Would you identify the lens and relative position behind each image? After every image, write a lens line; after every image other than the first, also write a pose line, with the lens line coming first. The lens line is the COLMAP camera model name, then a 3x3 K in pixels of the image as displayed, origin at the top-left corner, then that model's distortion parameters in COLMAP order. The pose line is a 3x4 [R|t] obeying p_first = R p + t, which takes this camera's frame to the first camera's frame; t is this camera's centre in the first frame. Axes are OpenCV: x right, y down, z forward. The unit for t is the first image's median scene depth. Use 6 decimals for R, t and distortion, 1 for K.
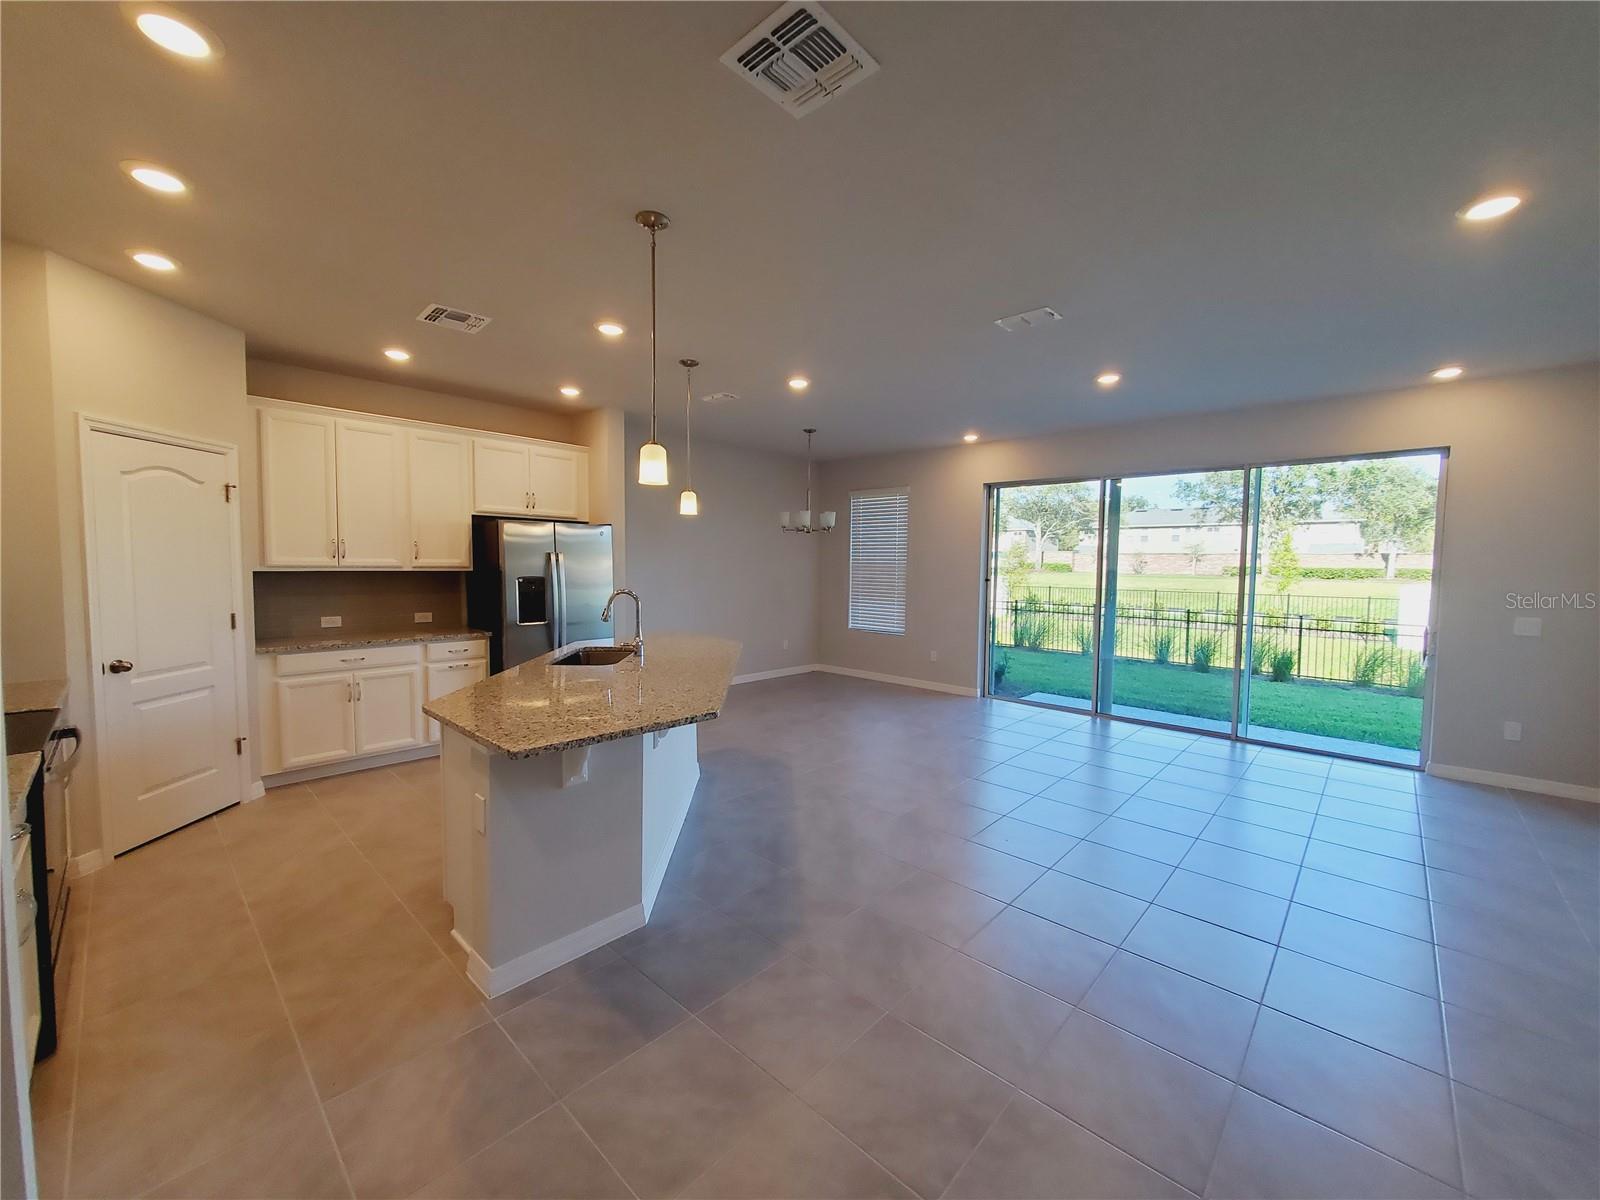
lens RADIAL K [[632.7, 0, 809.4], [0, 632.7, 601.4], [0, 0, 1]] dist [0.000533, -0.000267]
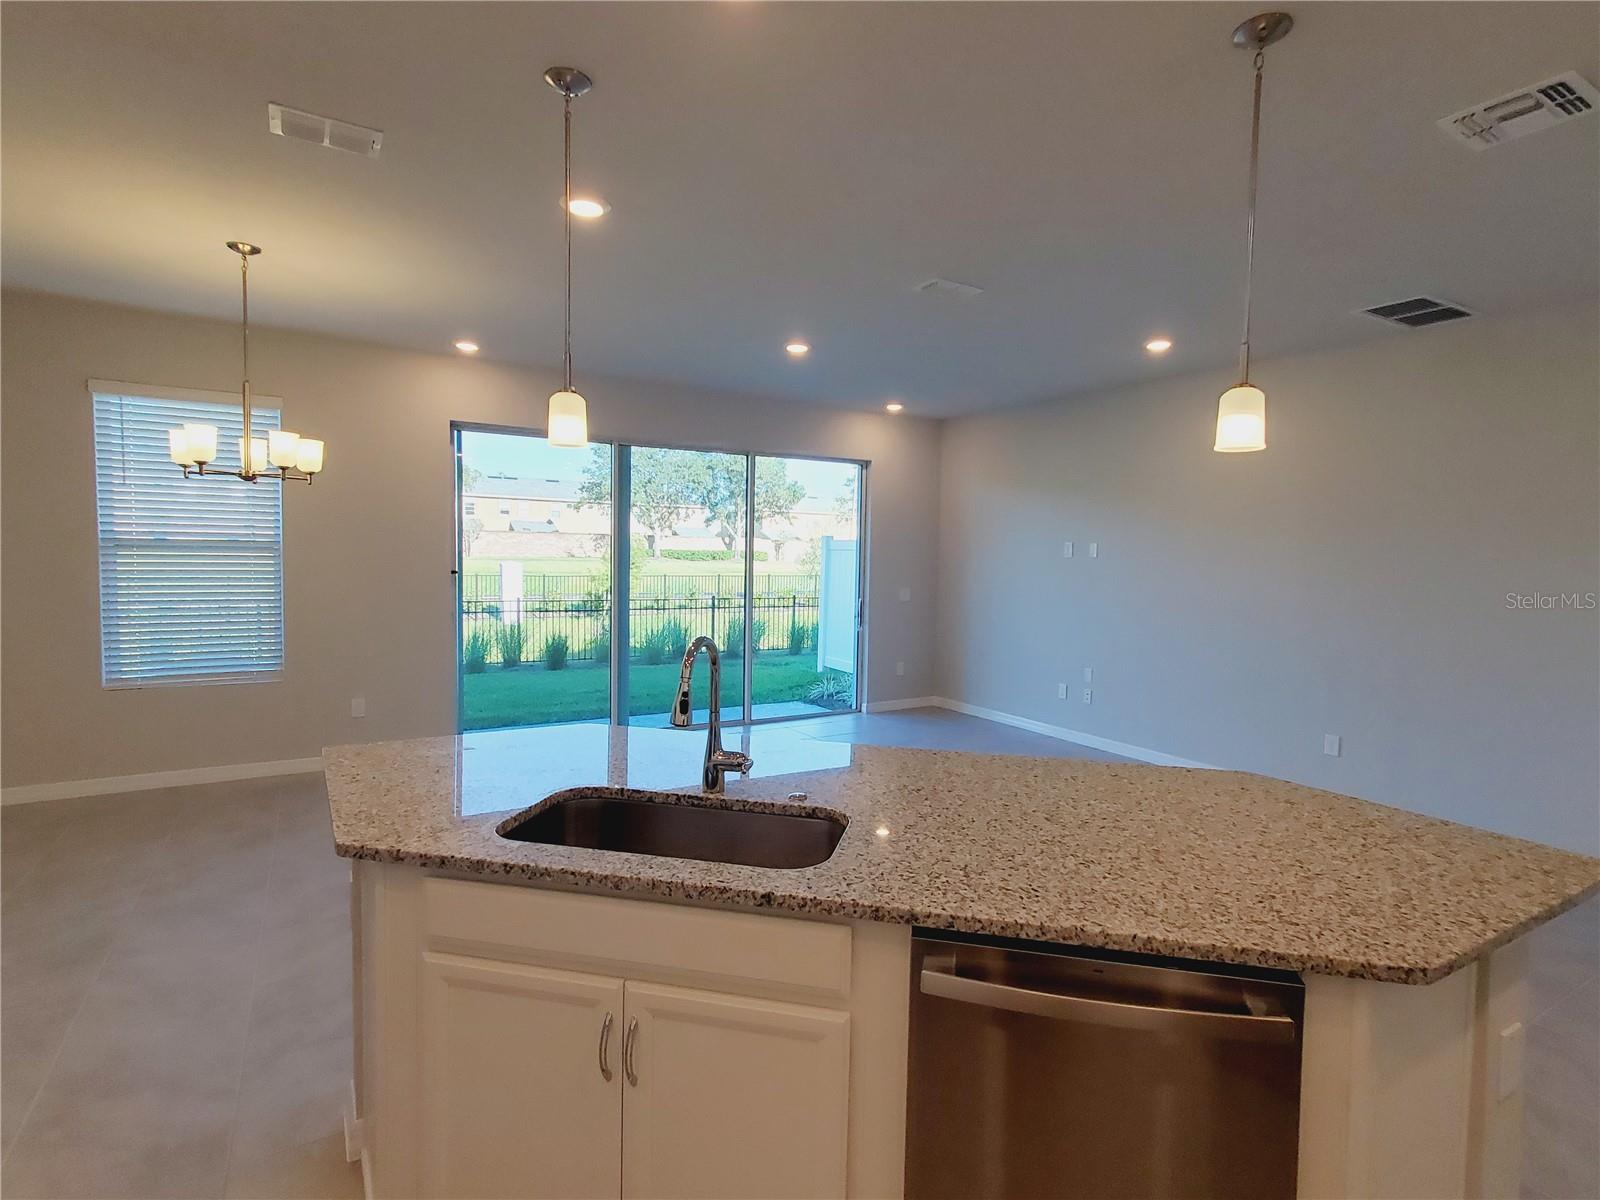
lens RADIAL K [[807.6, 0, 811.3], [0, 807.6, 592.0], [0, 0, 1]] dist [-0.002384, 0.007126]
pose [[0.274264, -0.054467, 0.960111, -0.070277], [0.041608, 0.998132, 0.044738, -0.005907], [-0.960754, 0.027678, 0.276018, 0.072829]]
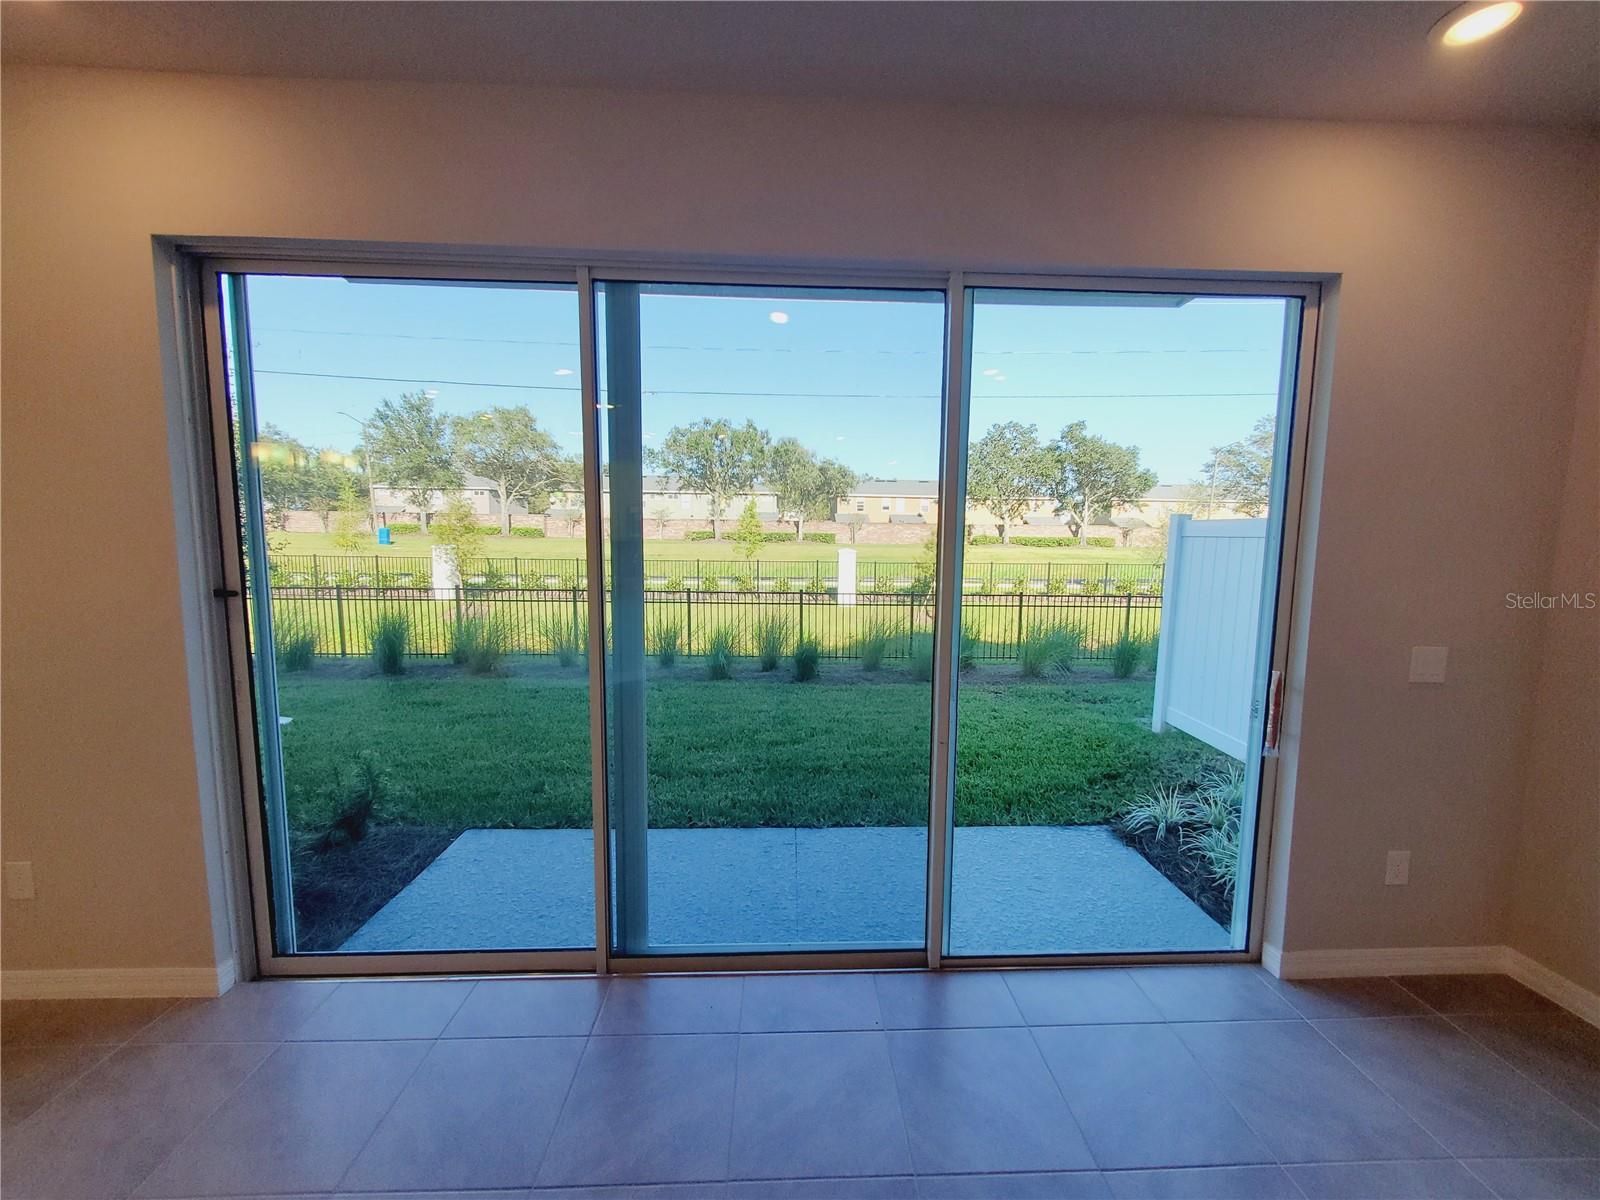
lens RADIAL K [[632.7, 0, 809.4], [0, 632.7, 601.4], [0, 0, 1]] dist [0.000533, -0.000267]
pose [[0.707046, -0.078890, 0.702754, 0.045835], [0.039585, 0.996615, 0.072052, -0.006859], [-0.706059, -0.023125, 0.707775, 0.103393]]
